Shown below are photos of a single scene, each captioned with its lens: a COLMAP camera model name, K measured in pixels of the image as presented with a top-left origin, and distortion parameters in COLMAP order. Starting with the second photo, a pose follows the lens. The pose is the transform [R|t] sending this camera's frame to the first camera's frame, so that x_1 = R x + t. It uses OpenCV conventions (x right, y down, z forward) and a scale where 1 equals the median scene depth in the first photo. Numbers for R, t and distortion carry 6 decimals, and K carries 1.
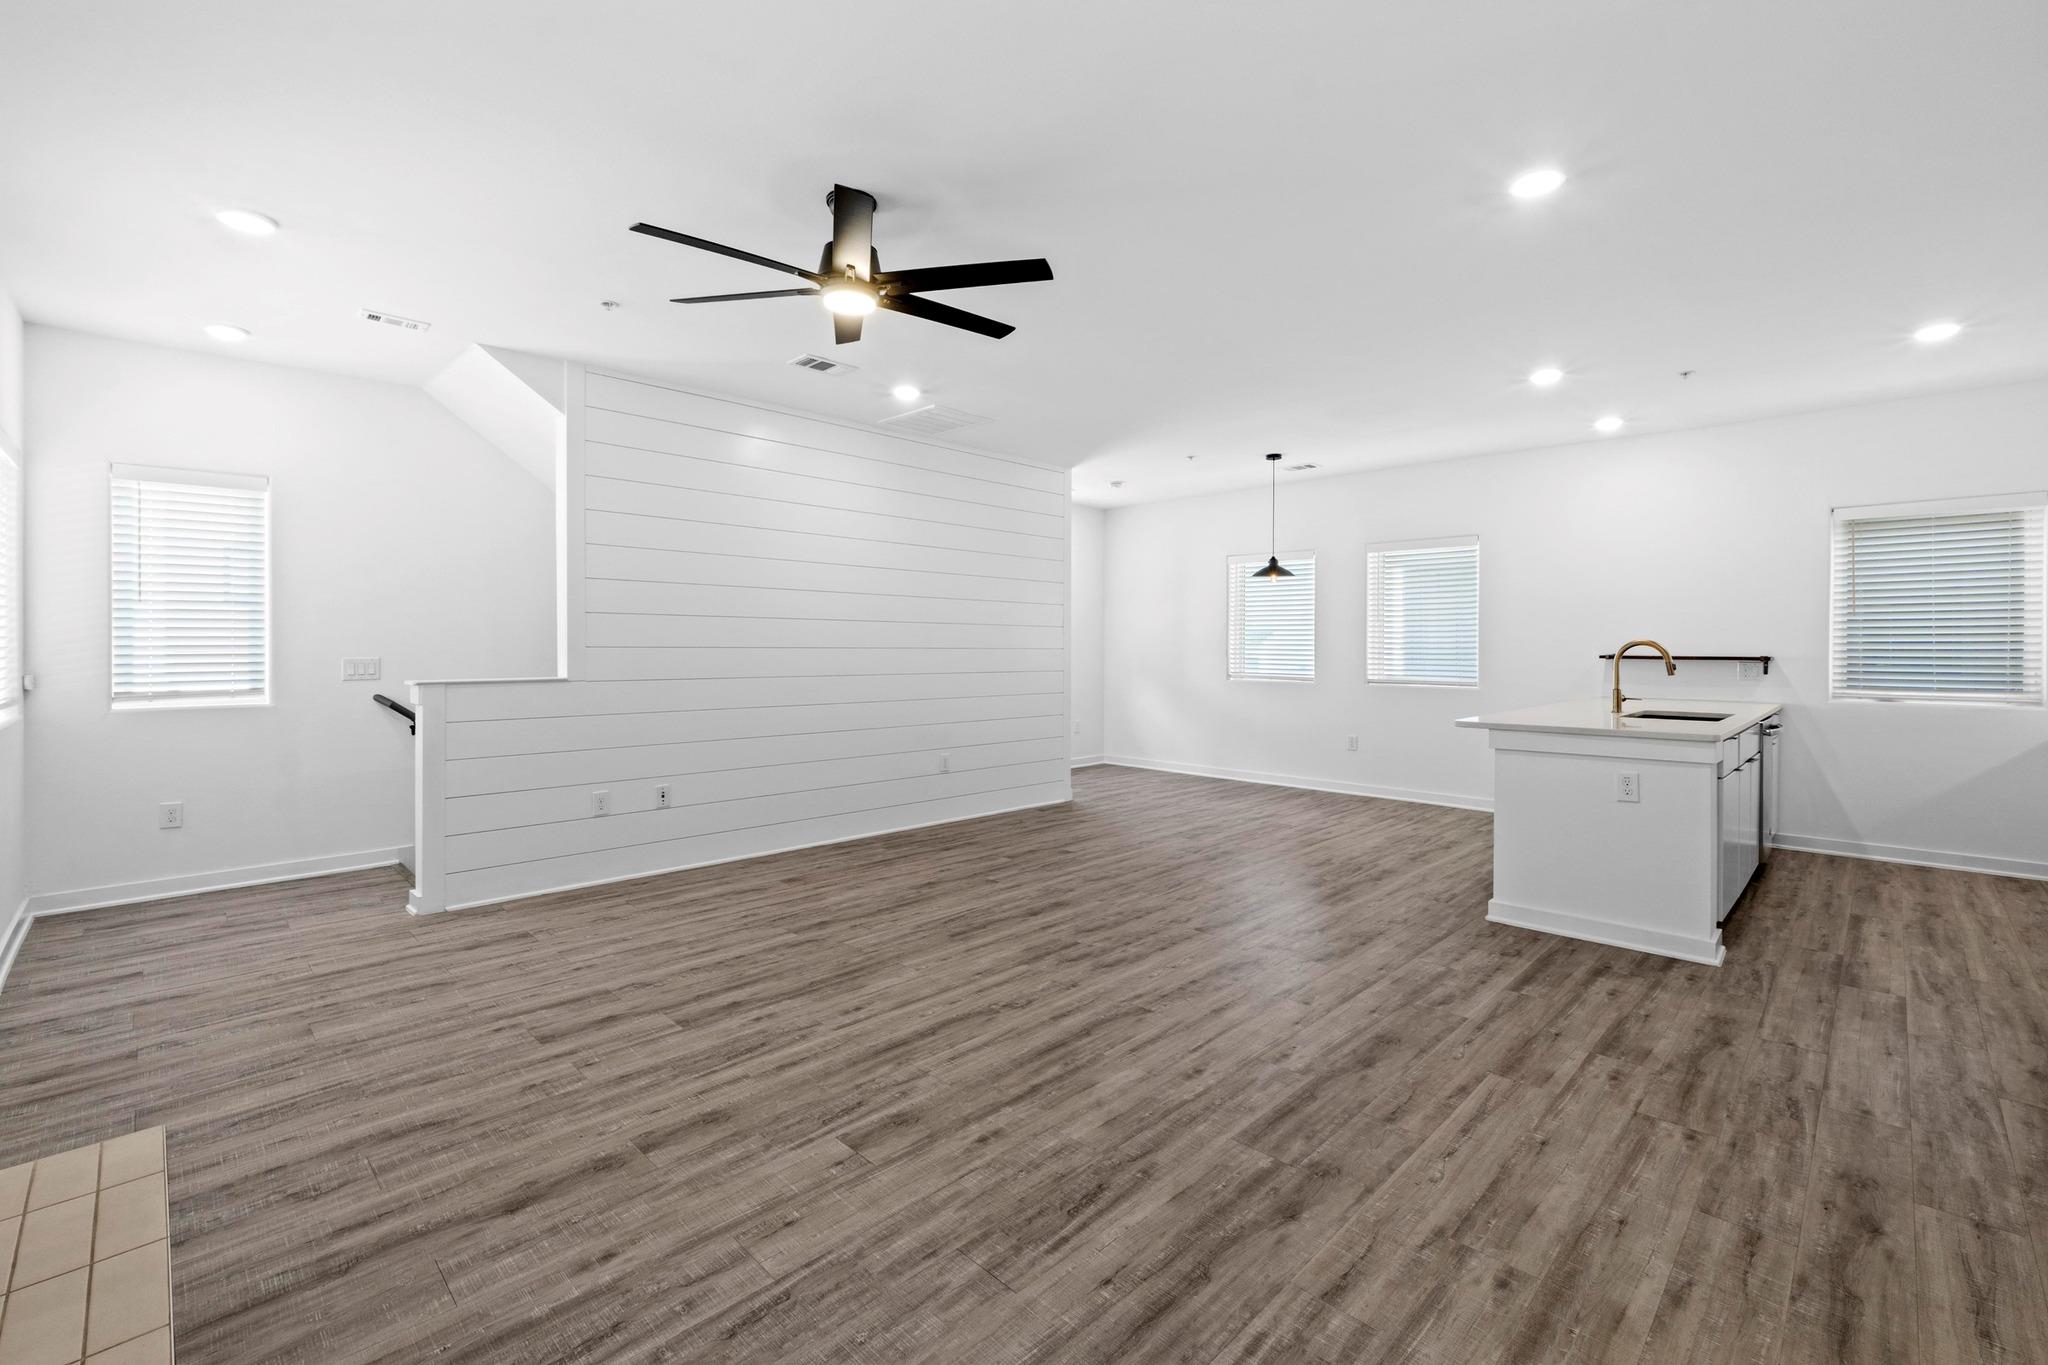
lens RADIAL K [[886.1, 0, 1016.8], [0, 886.1, 641.8], [0, 0, 1]] dist [-0.007859, 0.000613]
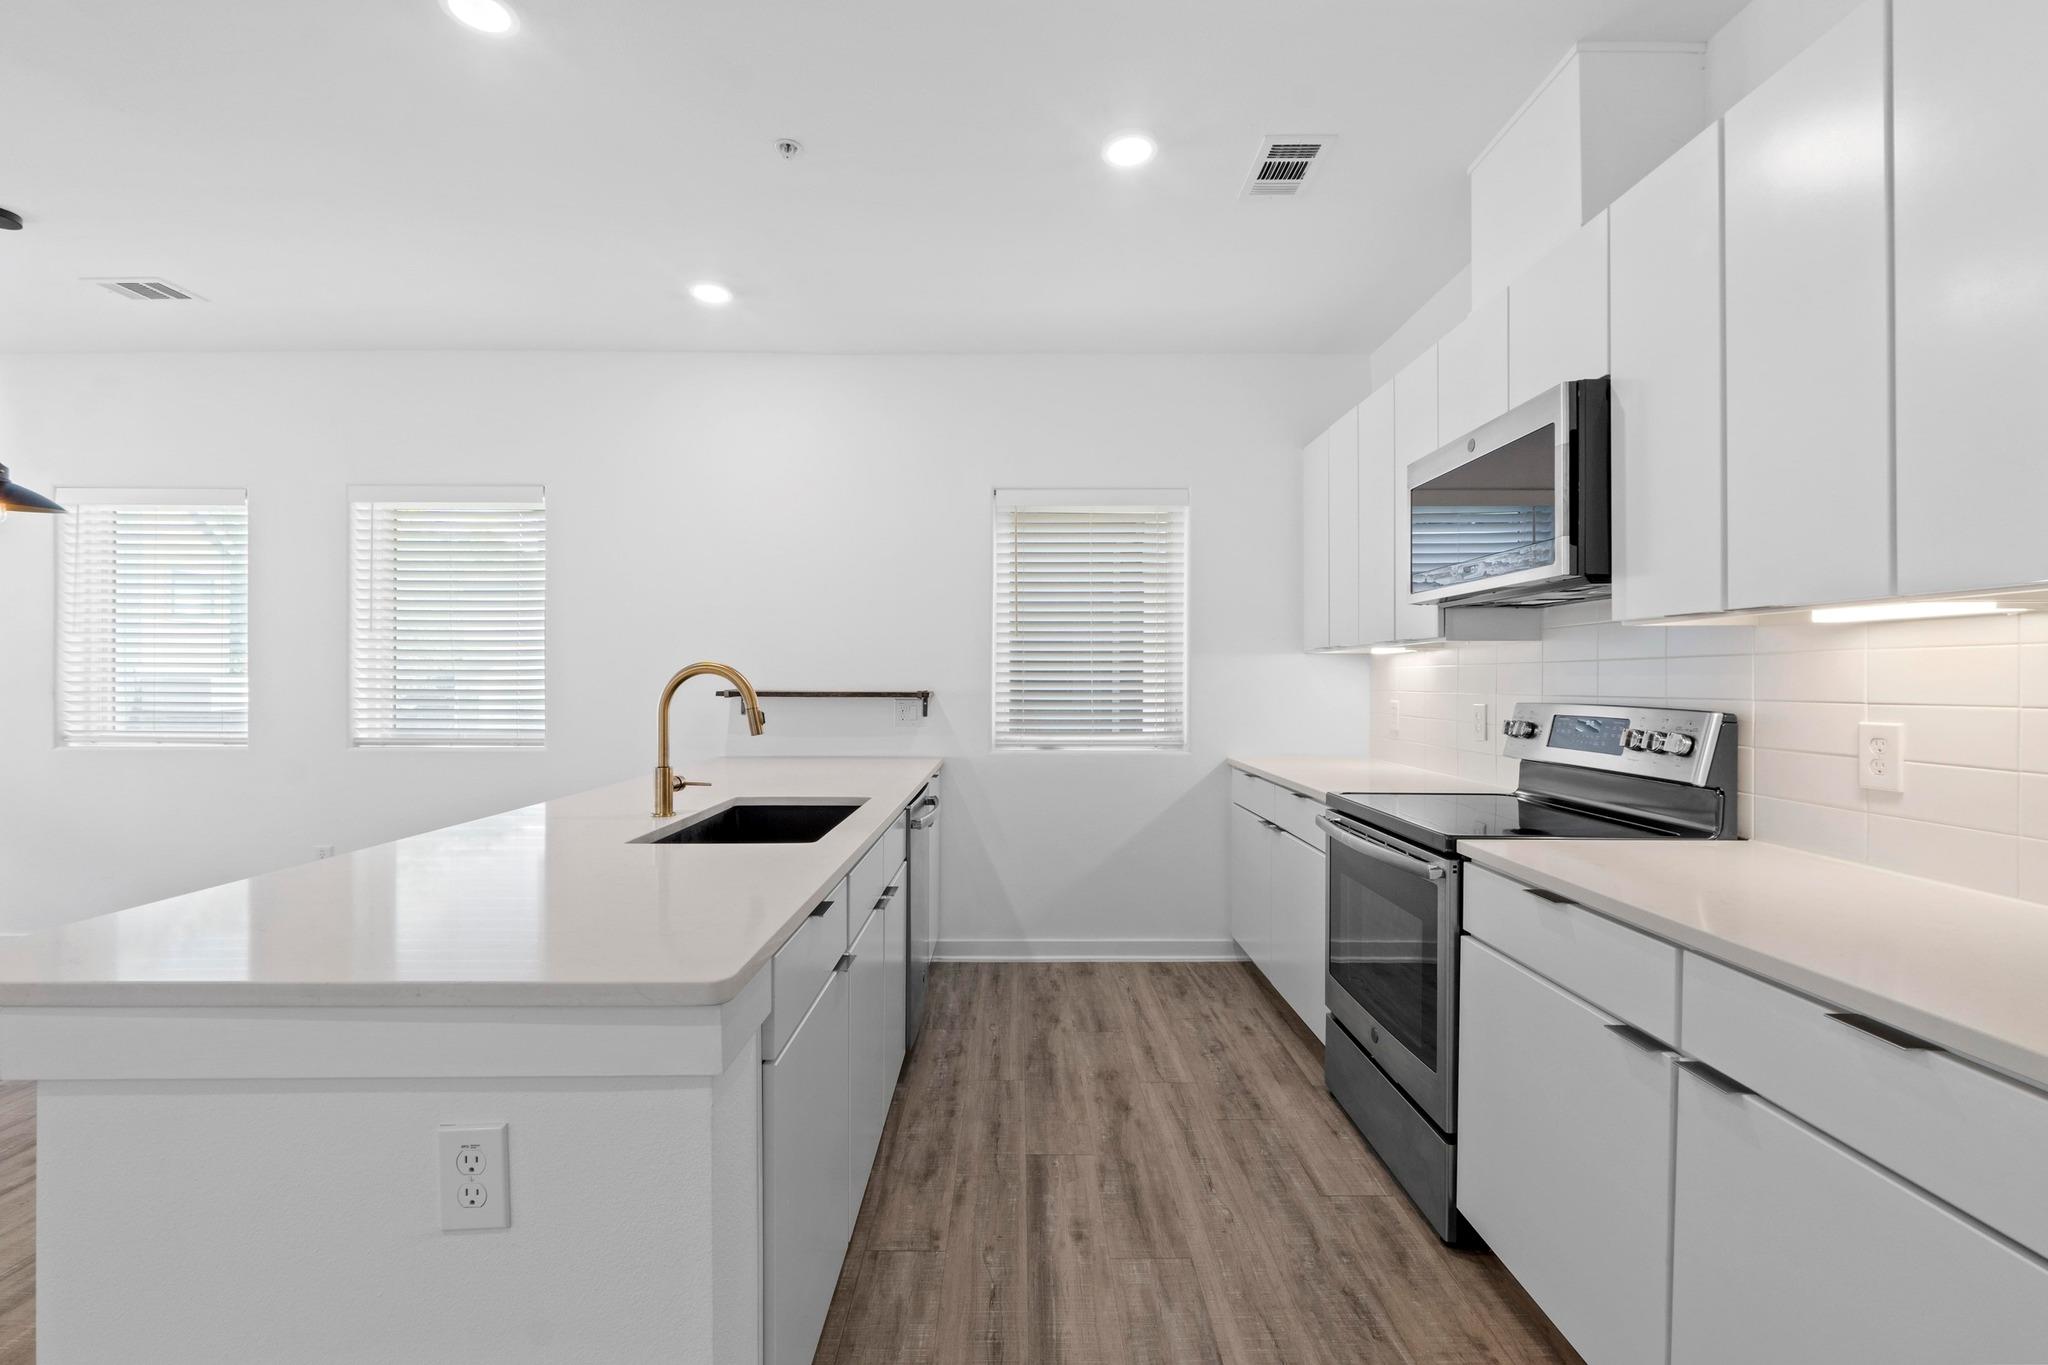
lens RADIAL K [[876.6, 0, 1021.9], [0, 876.6, 676.2], [0, 0, 1]] dist [-0.001987, 0.000009]
pose [[0.705938, 0.001617, 0.708272, 0.285243], [-0.002971, 0.999995, 0.000678, 0.002929], [-0.708267, -0.002583, 0.705940, 0.315623]]
